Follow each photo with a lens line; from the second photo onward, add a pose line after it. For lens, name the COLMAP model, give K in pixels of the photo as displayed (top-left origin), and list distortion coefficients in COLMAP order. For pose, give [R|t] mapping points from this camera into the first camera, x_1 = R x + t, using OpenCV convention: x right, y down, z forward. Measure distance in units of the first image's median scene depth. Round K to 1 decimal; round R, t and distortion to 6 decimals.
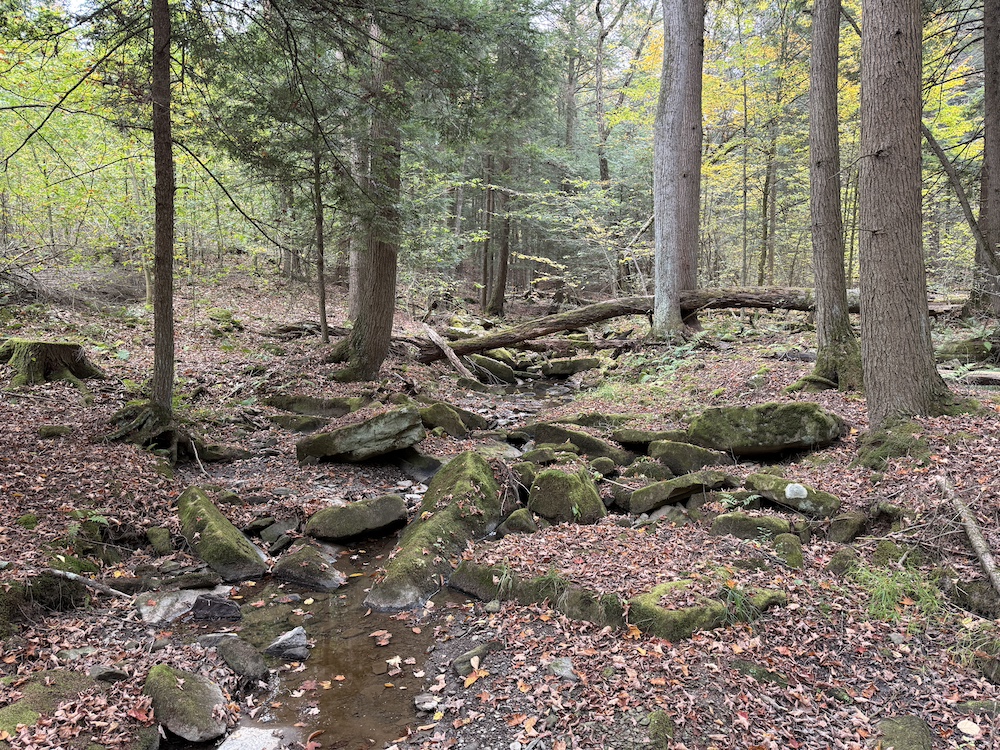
lens RADIAL K [[704.9, 0, 499.2], [0, 704.9, 373.3], [0, 0, 1]] dist [0.082416, -0.000485]
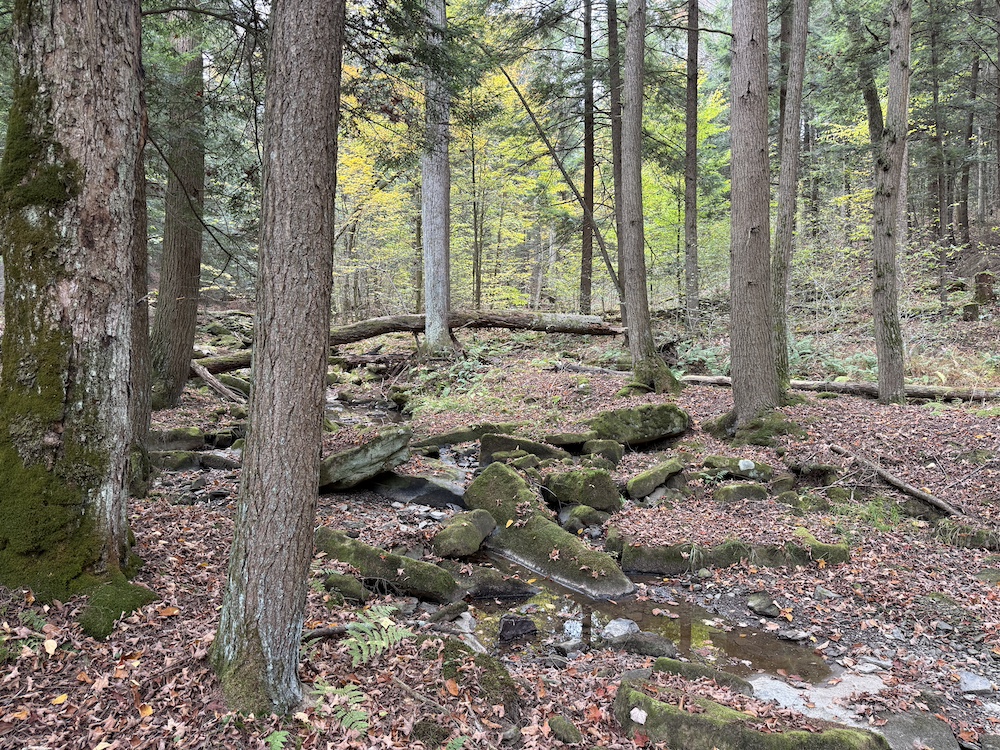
lens RADIAL K [[704.9, 0, 498.1], [0, 704.9, 374.8], [0, 0, 1]] dist [0.082416, -0.000485]
pose [[0.811128, -0.028273, 0.584184, -0.600850], [0.035804, 0.999358, -0.001346, -0.021918], [-0.583771, 0.022008, 0.811620, 0.100368]]
